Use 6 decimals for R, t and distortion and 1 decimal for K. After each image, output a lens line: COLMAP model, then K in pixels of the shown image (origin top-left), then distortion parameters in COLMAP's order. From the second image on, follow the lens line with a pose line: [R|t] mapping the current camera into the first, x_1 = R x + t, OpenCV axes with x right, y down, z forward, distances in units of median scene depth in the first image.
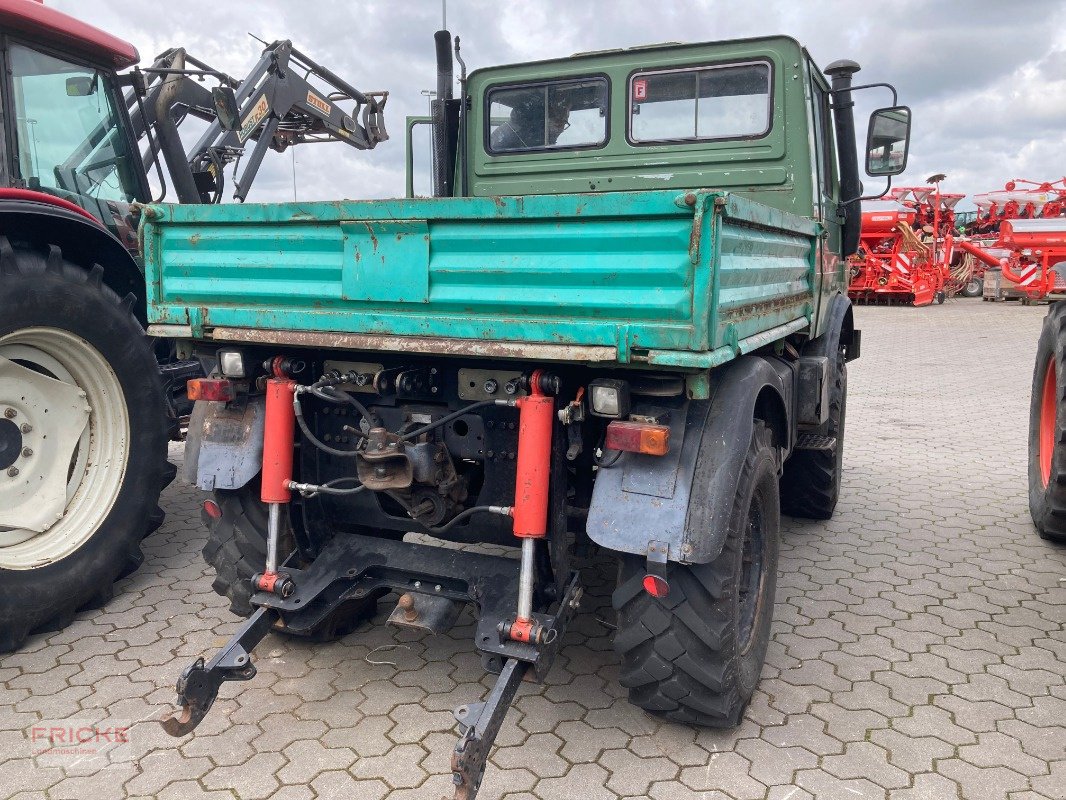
lens RADIAL K [[880.0, 0, 533.0], [0, 880.0, 400.0], [0, 0, 1]] dist [0.059680, -0.100413]
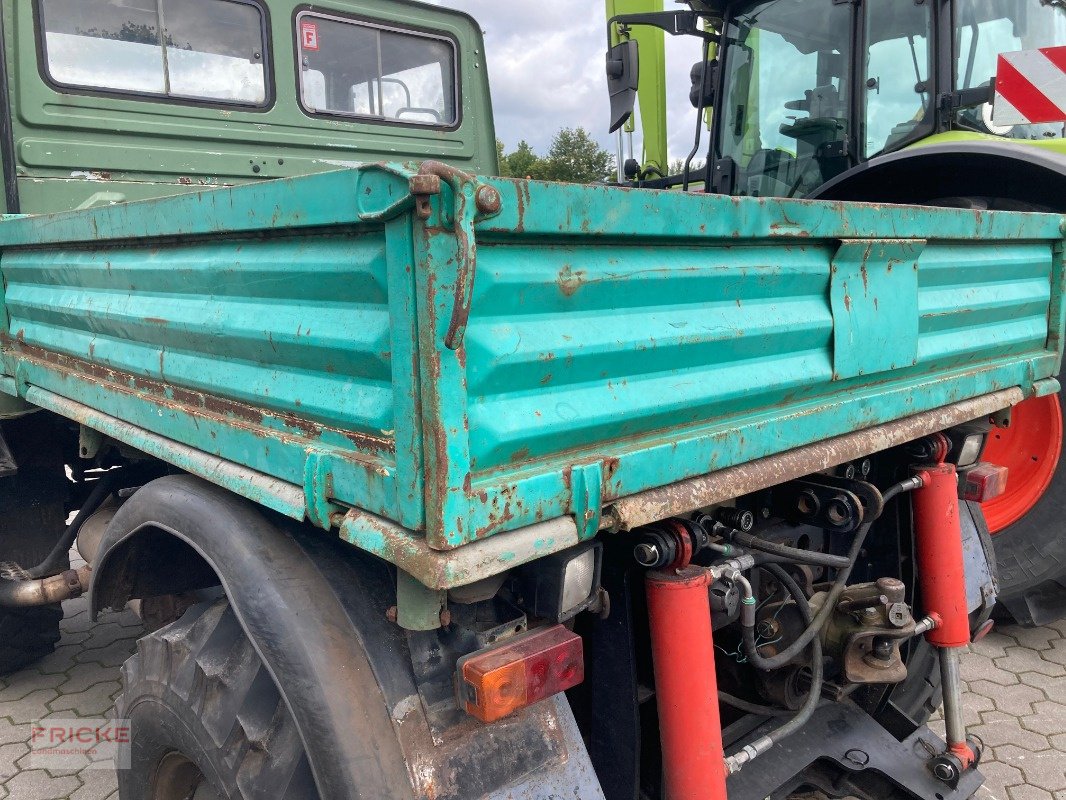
lens RADIAL K [[880.3, 0, 533.0], [0, 880.3, 400.0], [0, 0, 1]] dist [0.008023, -0.004231]
pose [[0.391341, -0.161645, 0.905938, -0.793248], [0.153798, 0.982094, 0.108797, -0.191993], [-0.907303, 0.096755, 0.409194, 0.953982]]
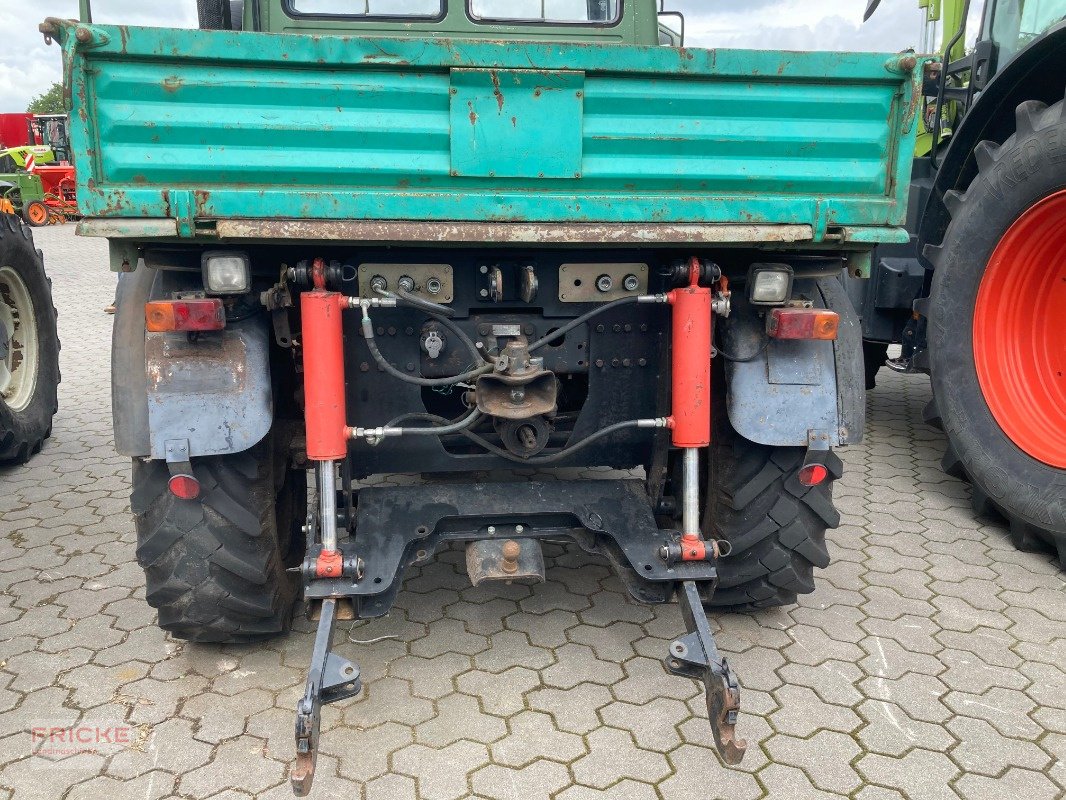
lens RADIAL K [[867.3, 0, 533.0], [0, 867.3, 400.0], [0, 0, 1]] dist [0.052286, -0.076363]
pose [[0.846764, -0.120649, 0.518106, -0.569593], [0.074576, 0.991246, 0.108944, 0.000190], [-0.526715, -0.053612, 0.848350, 0.323702]]
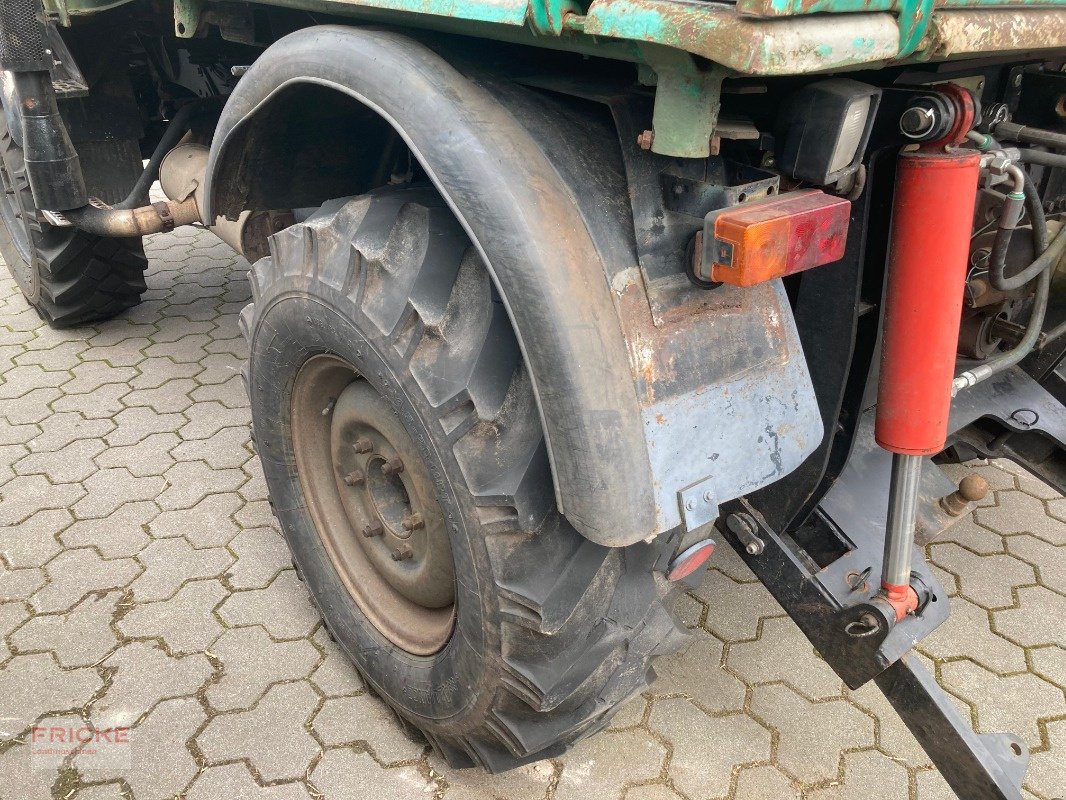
lens RADIAL K [[880.0, 0, 533.0], [0, 880.0, 400.0], [0, 0, 1]] dist [0.059680, -0.100413]
pose [[0.444566, -0.411341, 0.795713, -0.780461], [0.120116, 0.907678, 0.402111, -0.110253], [-0.887656, -0.083188, 0.452931, 1.069978]]
